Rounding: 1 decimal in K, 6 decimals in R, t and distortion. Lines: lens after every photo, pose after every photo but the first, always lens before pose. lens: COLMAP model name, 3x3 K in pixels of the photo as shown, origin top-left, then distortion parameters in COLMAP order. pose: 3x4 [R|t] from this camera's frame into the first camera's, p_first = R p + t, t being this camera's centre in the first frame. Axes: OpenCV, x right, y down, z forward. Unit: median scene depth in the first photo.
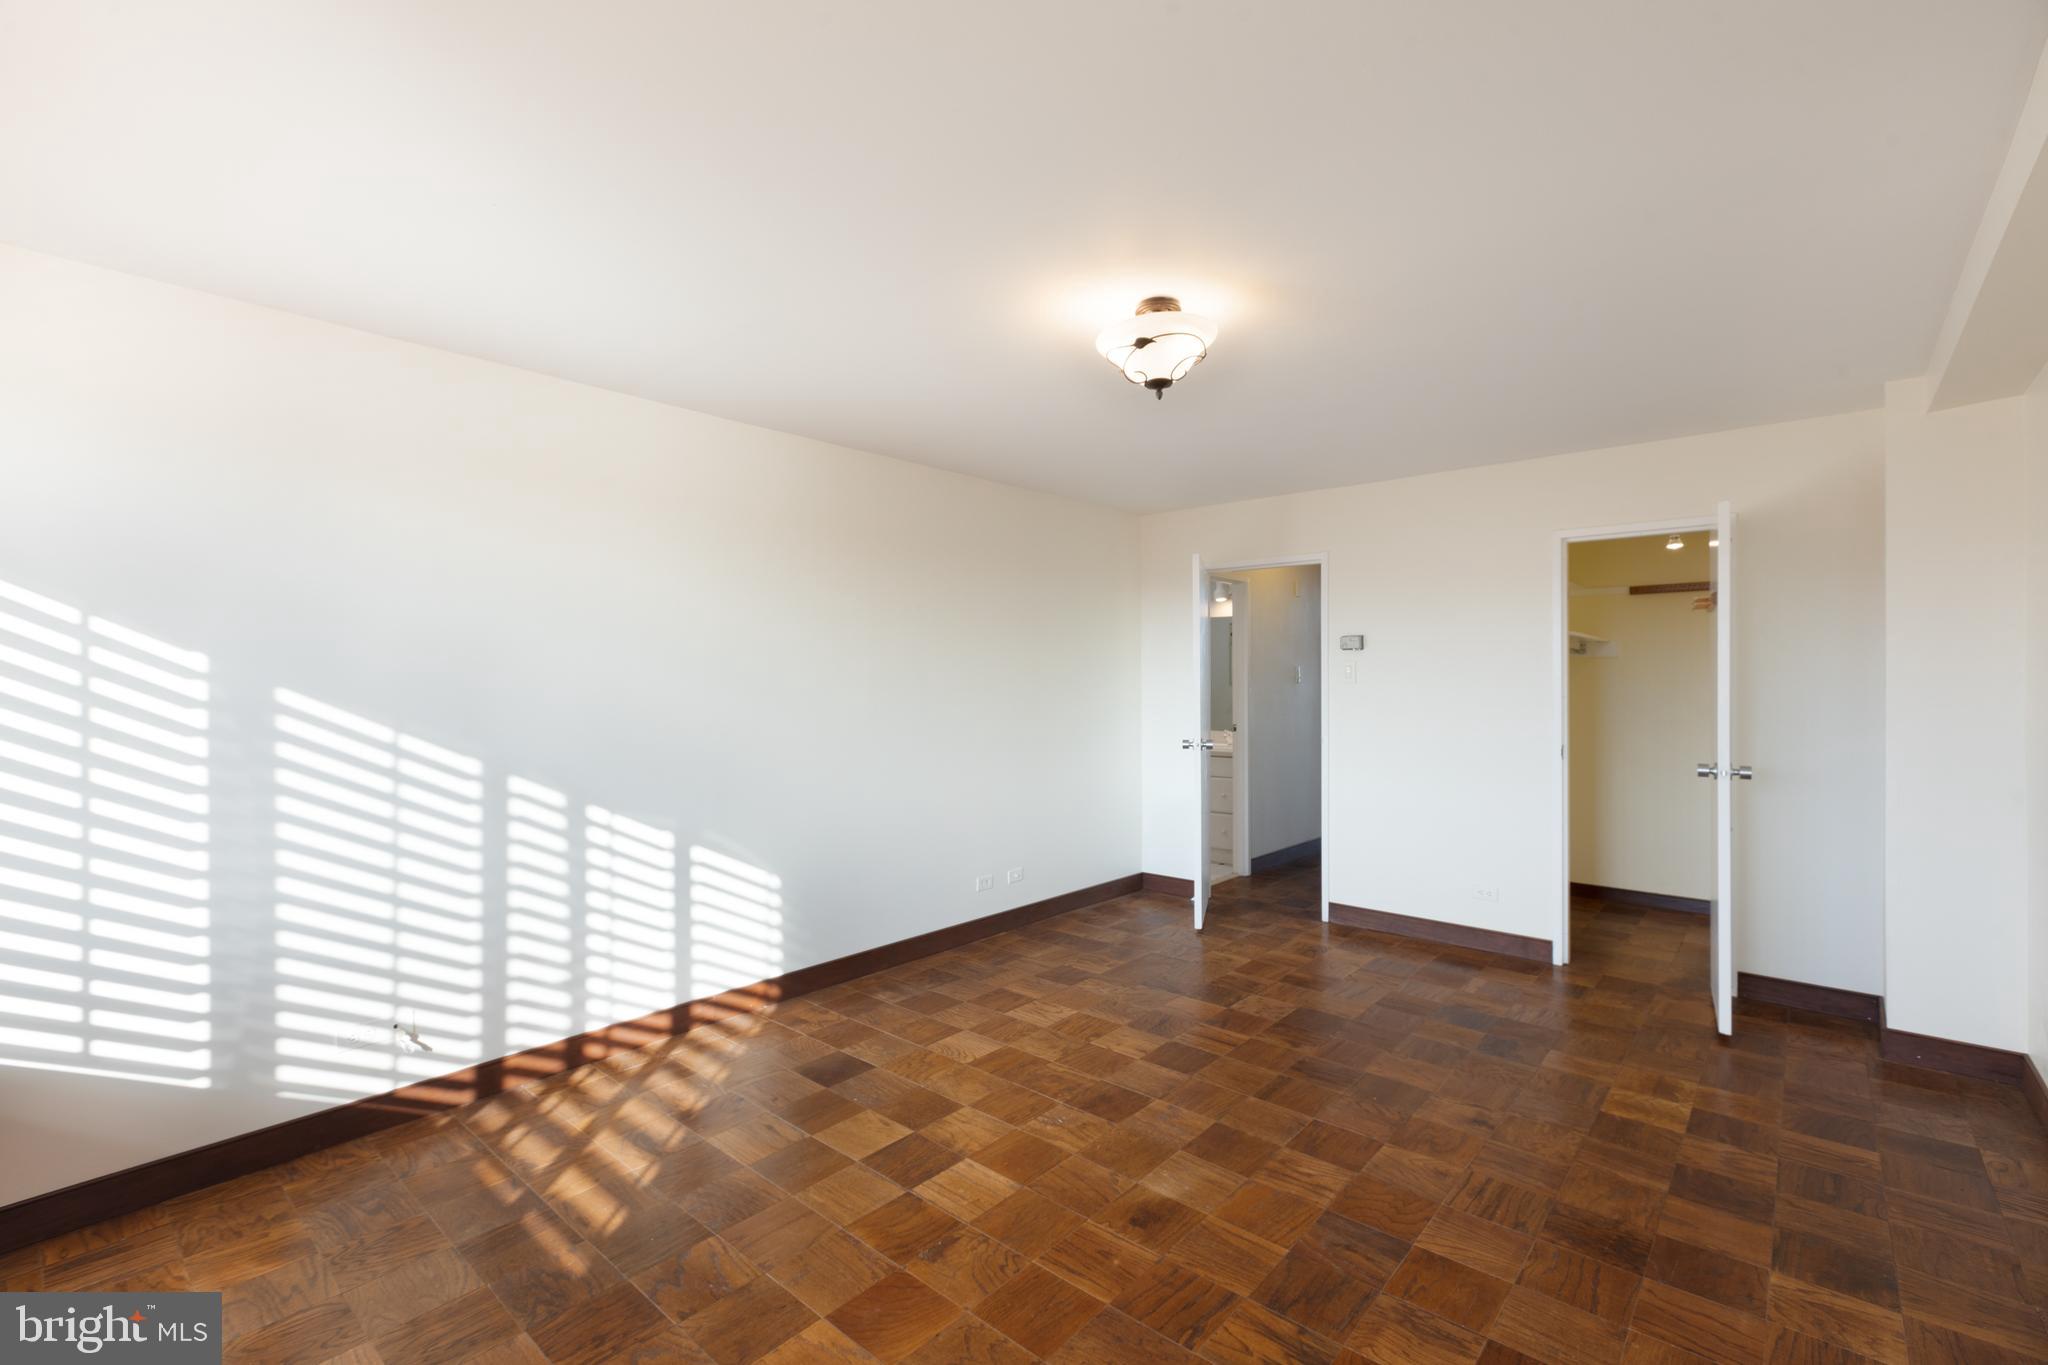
lens RADIAL K [[925.2, 0, 1031.5], [0, 925.2, 683.6], [0, 0, 1]] dist [-0.001291, 0.000029]
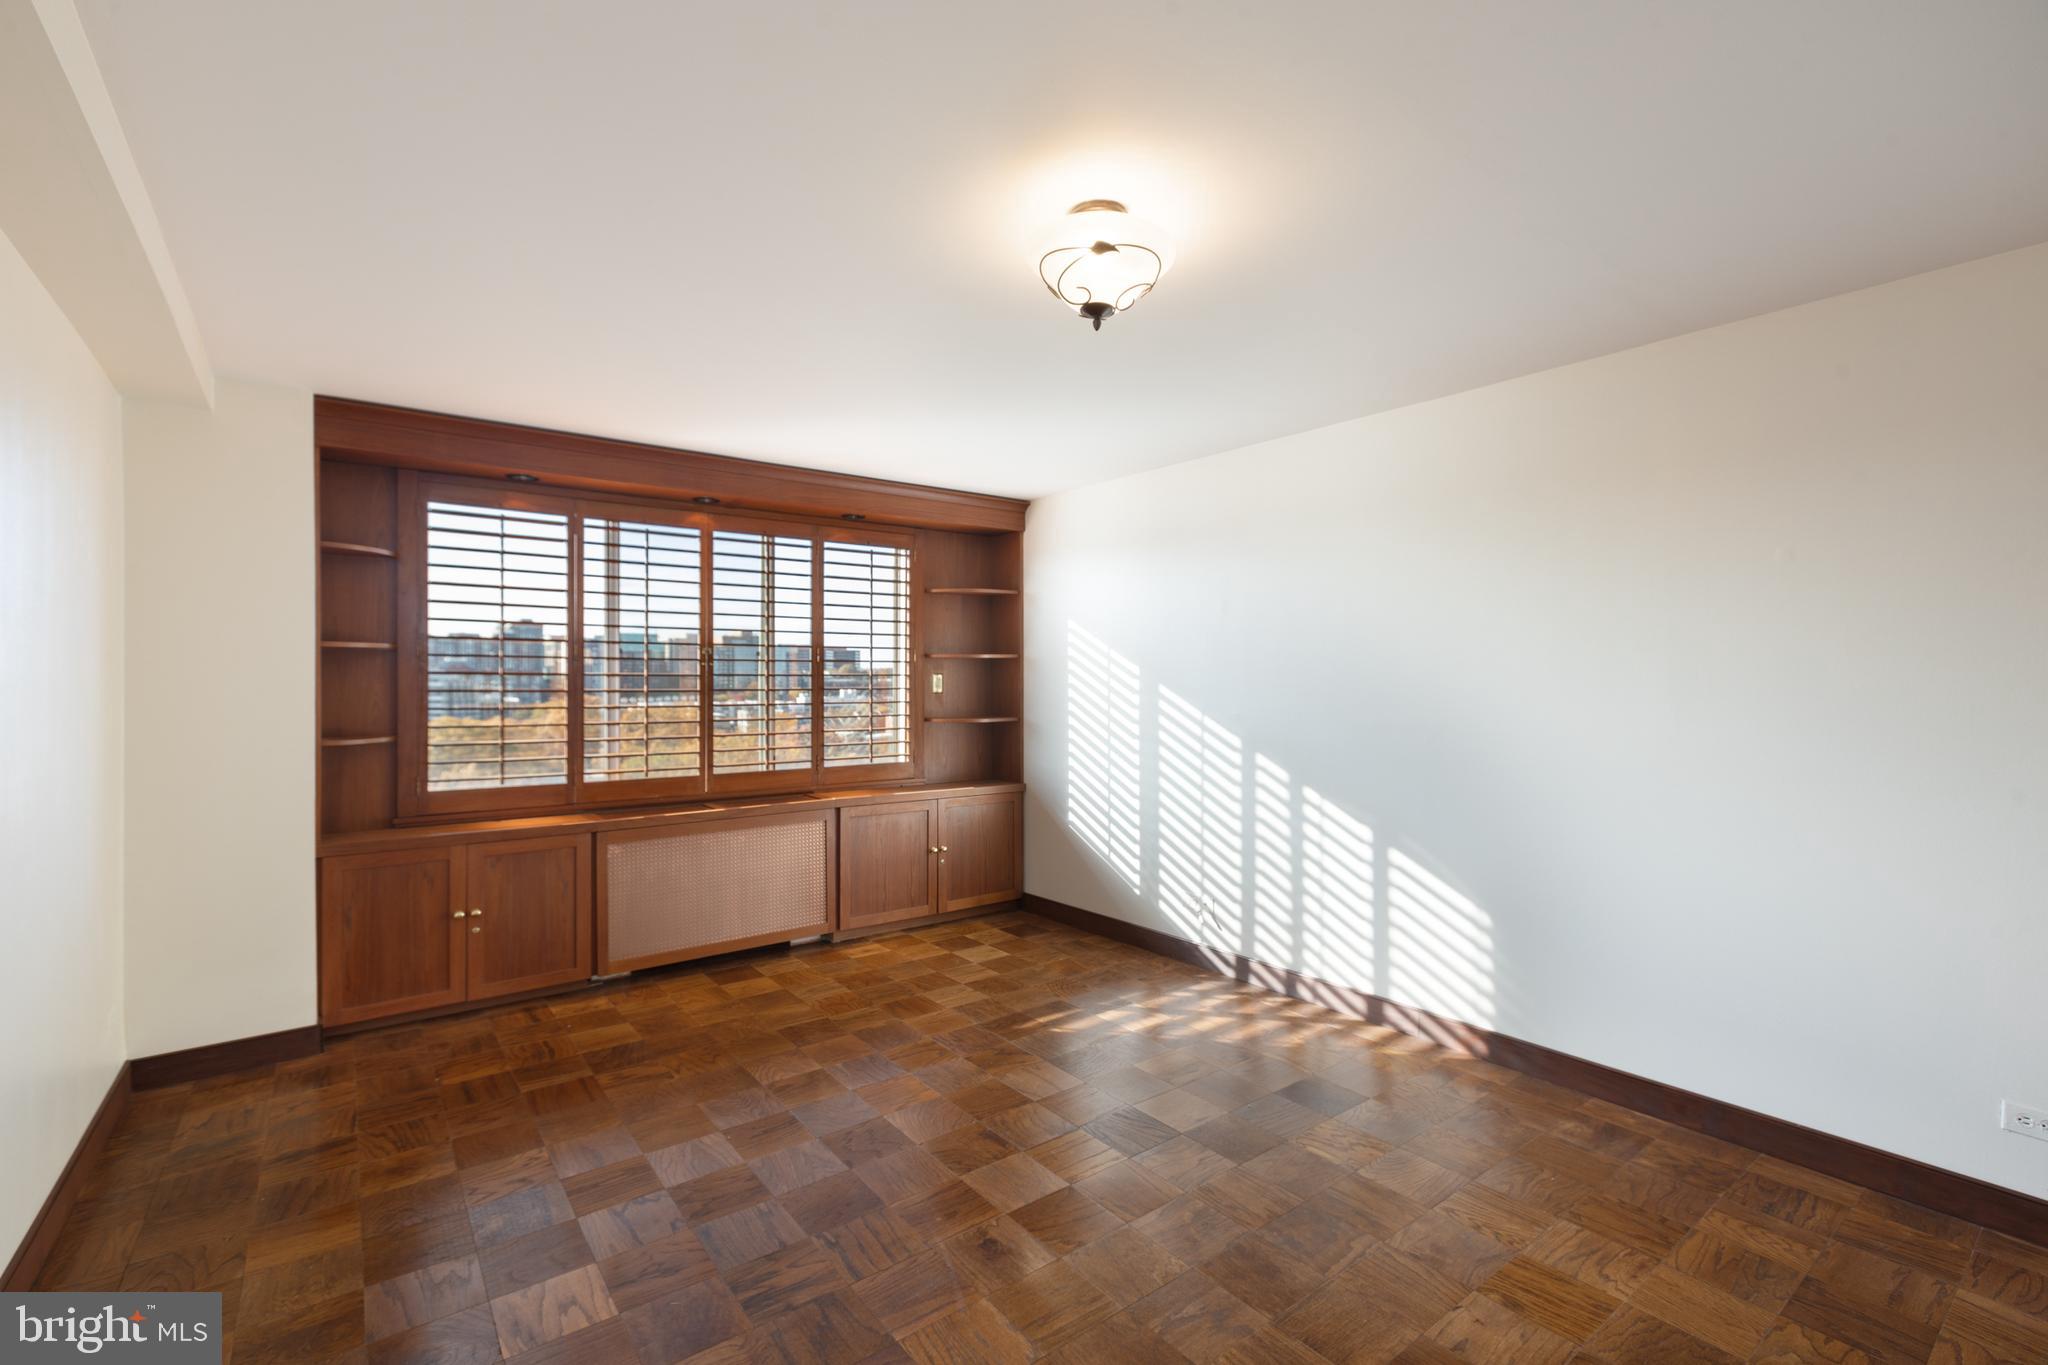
lens RADIAL K [[925.2, 0, 1031.5], [0, 925.2, 683.6], [0, 0, 1]] dist [-0.001291, 0.000029]
pose [[-0.218904, 0.004121, -0.975738, 0.775834], [-0.013371, 0.999885, 0.007223, -0.005008], [0.975655, 0.014628, -0.218823, 0.926263]]
